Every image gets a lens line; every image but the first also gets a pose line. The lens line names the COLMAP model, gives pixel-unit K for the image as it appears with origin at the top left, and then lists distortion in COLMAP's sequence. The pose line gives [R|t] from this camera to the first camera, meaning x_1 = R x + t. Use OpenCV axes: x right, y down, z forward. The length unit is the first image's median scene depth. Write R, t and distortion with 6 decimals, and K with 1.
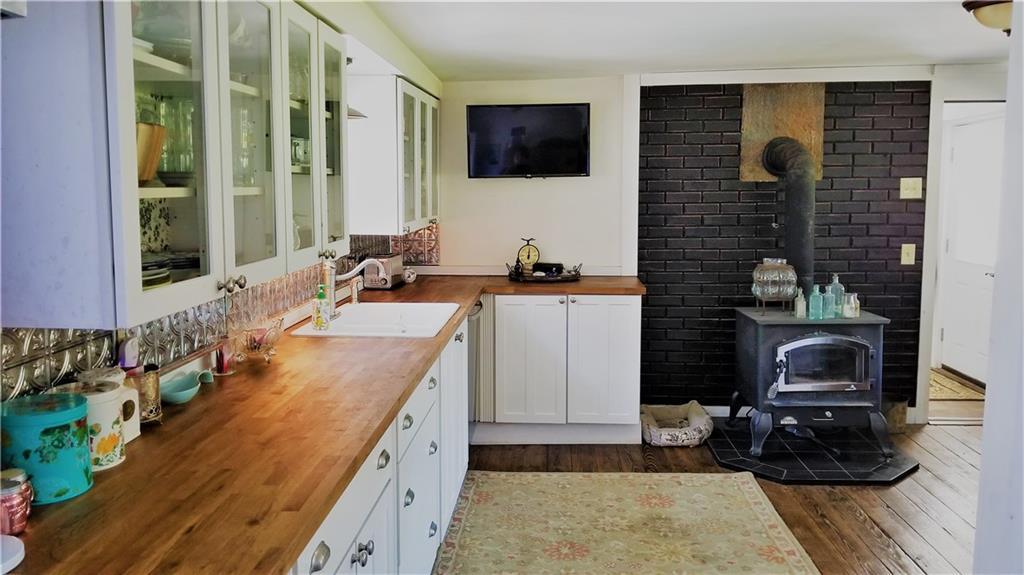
lens RADIAL K [[805.4, 0, 511.7], [0, 805.4, 283.6], [0, 0, 1]] dist [-0.009938, 0.002020]
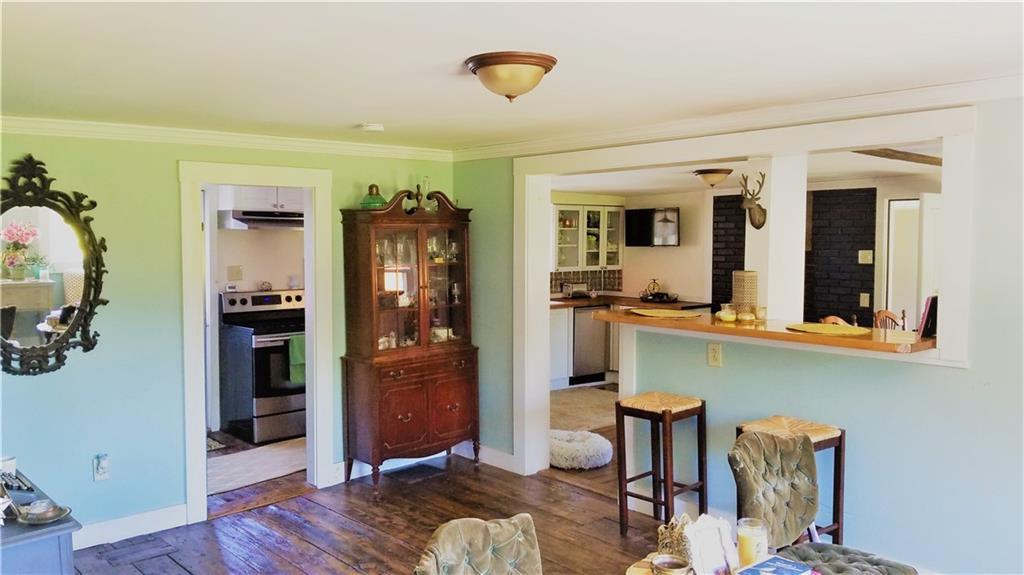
lens RADIAL K [[805.4, 0, 512.7], [0, 805.4, 289.2], [0, 0, 1]] dist [-0.009938, 0.002020]
pose [[0.704639, 0.053376, -0.707555, 1.113925], [-0.089196, 0.995920, -0.013698, 0.023631], [0.703937, 0.072763, 0.706525, -0.554071]]
